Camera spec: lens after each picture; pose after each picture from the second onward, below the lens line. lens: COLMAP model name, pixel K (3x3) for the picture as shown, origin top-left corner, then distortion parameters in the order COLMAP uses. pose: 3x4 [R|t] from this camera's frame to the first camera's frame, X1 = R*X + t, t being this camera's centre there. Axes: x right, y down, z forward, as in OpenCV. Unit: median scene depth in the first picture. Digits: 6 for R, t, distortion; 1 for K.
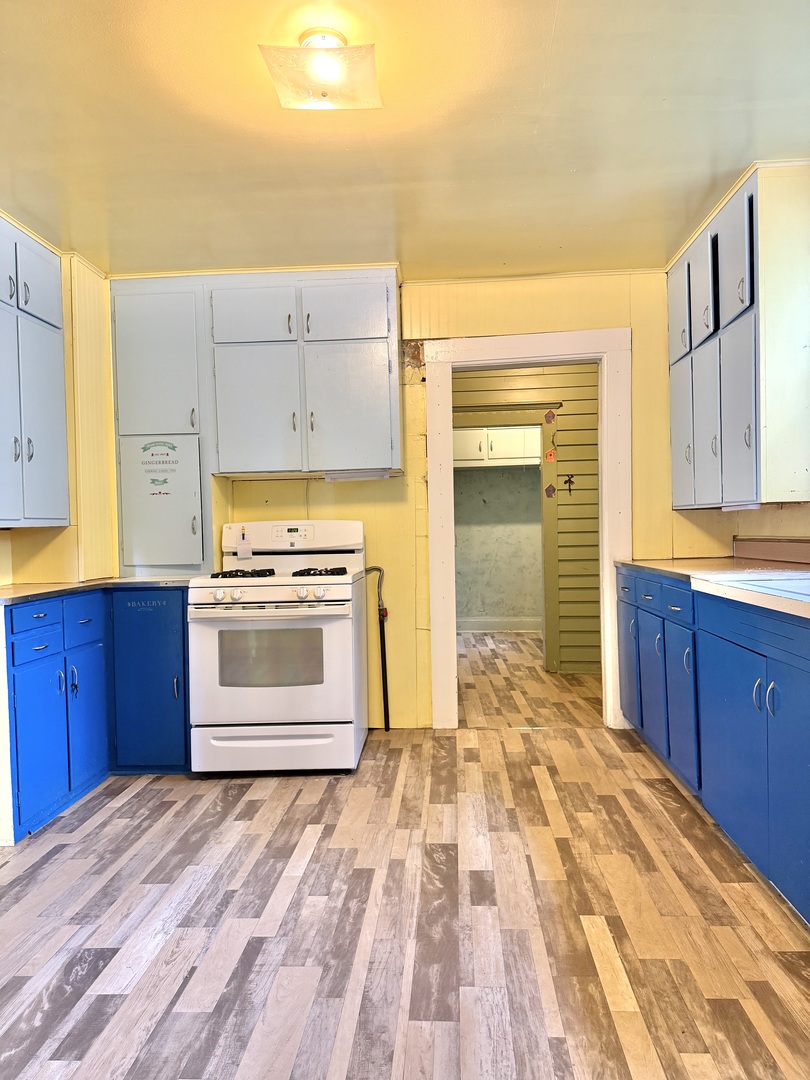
lens RADIAL K [[766.5, 0, 397.2], [0, 766.5, 534.7], [0, 0, 1]] dist [0.087969, -0.050130]
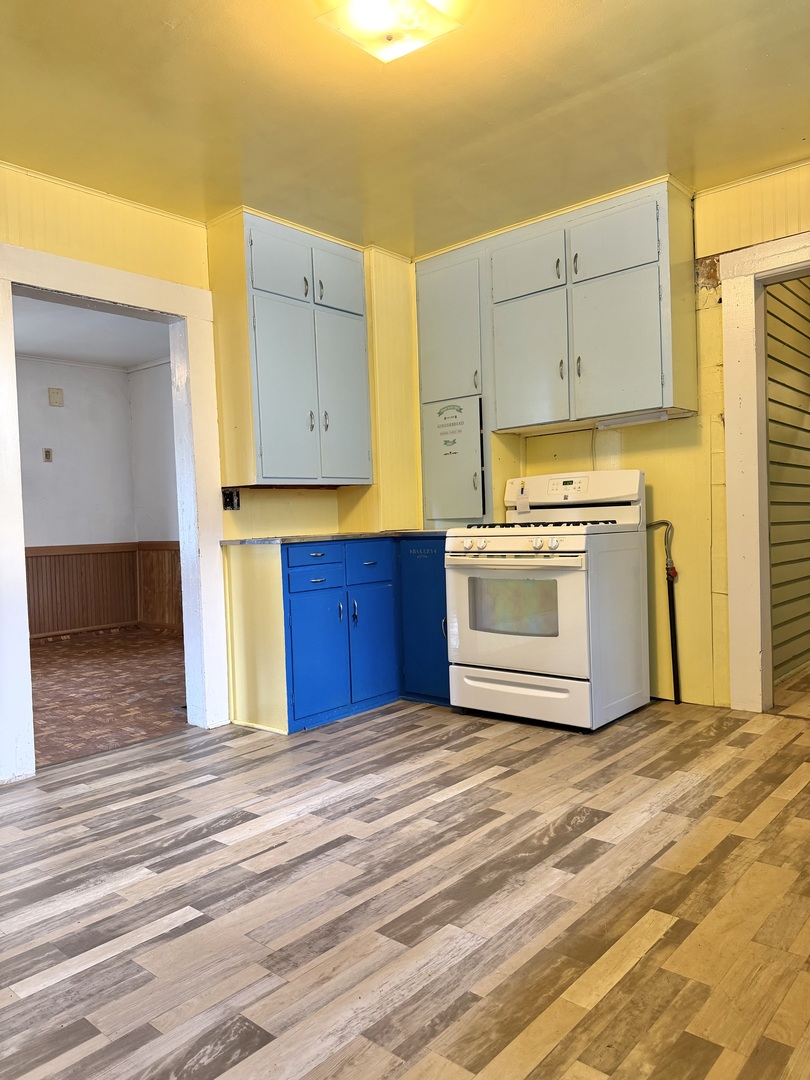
lens RADIAL K [[766.5, 0, 431.1], [0, 766.5, 539.3], [0, 0, 1]] dist [0.087969, -0.050130]
pose [[0.800451, 0.008778, -0.599333, 0.357701], [0.010818, 0.999518, 0.029087, 0.040971], [0.599300, -0.029766, 0.799971, 0.128749]]
